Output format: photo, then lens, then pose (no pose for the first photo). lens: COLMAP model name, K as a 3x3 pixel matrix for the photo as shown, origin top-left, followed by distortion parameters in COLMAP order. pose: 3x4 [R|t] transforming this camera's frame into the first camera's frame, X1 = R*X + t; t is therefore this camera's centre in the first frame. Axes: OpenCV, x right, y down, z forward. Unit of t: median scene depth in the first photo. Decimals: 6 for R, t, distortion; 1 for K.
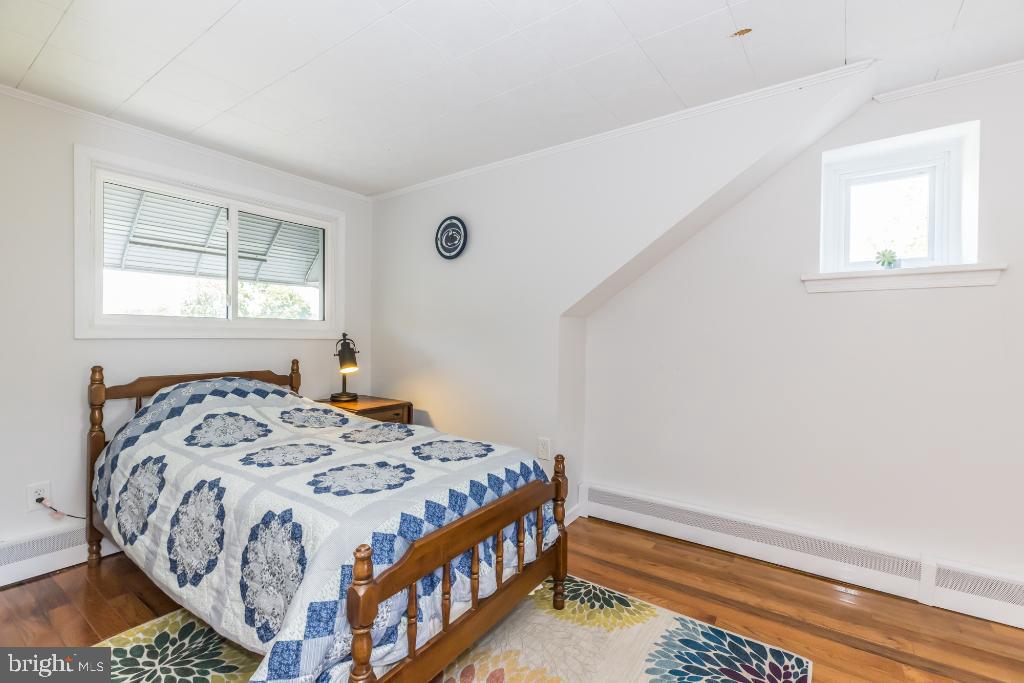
lens RADIAL K [[451.5, 0, 510.3], [0, 451.5, 339.1], [0, 0, 1]] dist [0.001959, 0.000152]
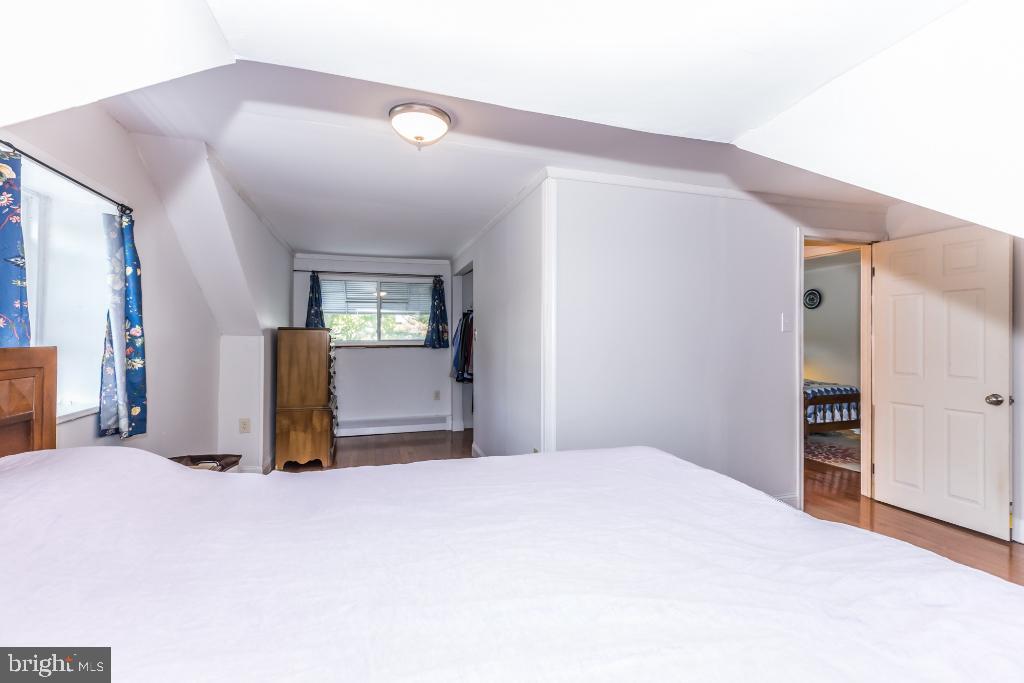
lens RADIAL K [[451.5, 0, 510.3], [0, 451.5, 339.1], [0, 0, 1]] dist [0.001959, 0.000152]
pose [[0.795395, -0.004866, -0.606072, 0.059862], [-0.003577, 0.999913, -0.012722, -0.009506], [0.606081, 0.012287, 0.795308, -3.338385]]
